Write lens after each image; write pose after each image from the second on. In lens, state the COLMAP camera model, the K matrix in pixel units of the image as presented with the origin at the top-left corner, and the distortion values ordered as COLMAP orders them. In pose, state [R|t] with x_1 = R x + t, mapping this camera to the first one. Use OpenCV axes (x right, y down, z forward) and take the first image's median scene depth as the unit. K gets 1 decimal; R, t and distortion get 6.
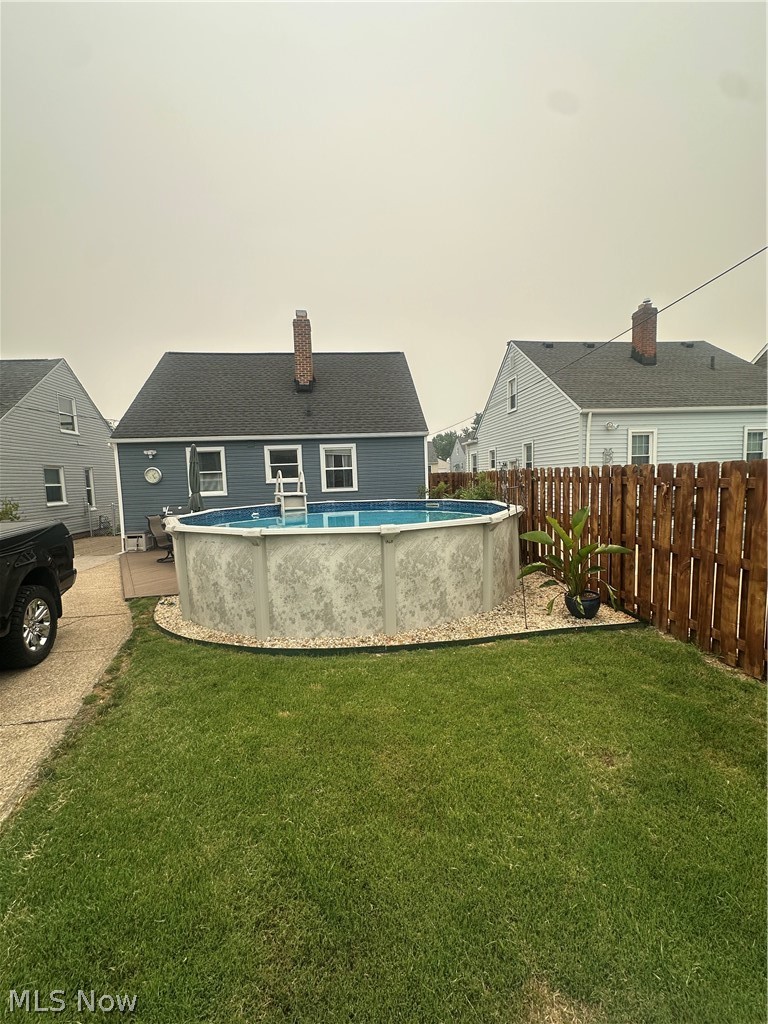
lens RADIAL K [[411.1, 0, 385.8], [0, 411.1, 514.6], [0, 0, 1]] dist [-0.000139, 0.000033]
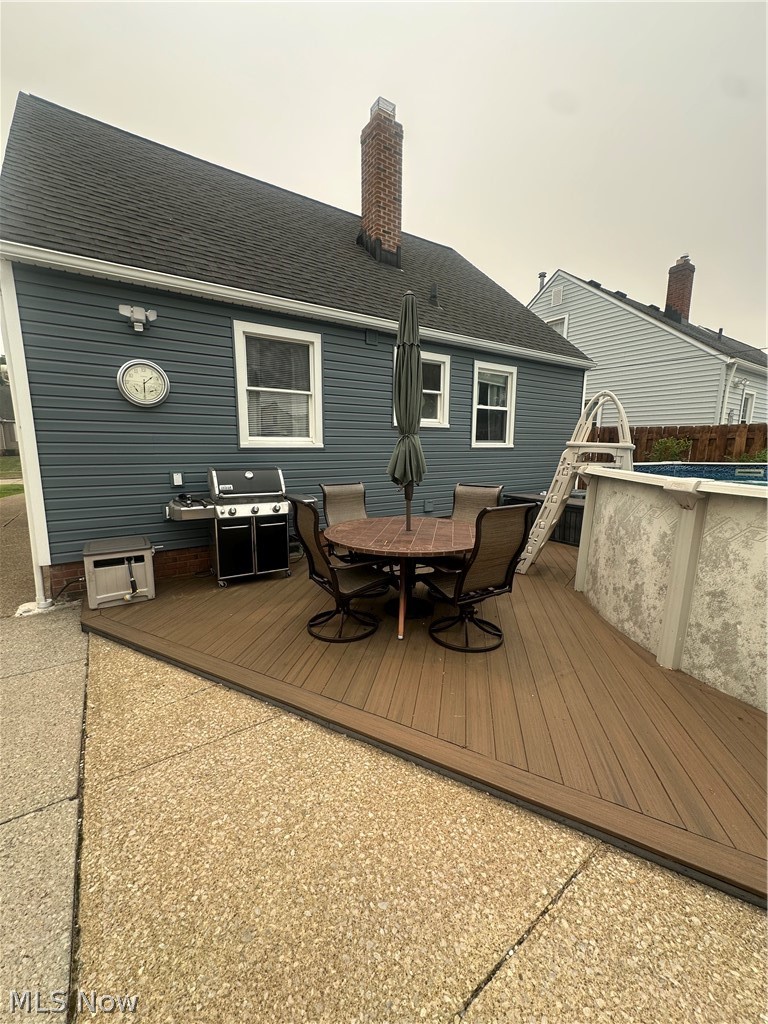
lens RADIAL K [[411.1, 0, 385.8], [0, 411.1, 514.6], [0, 0, 1]] dist [-0.000139, 0.000033]
pose [[0.884780, -0.041034, 0.464199, -0.530732], [0.007515, 0.997242, 0.073831, -0.005907], [-0.465949, -0.061836, 0.882648, 0.558564]]
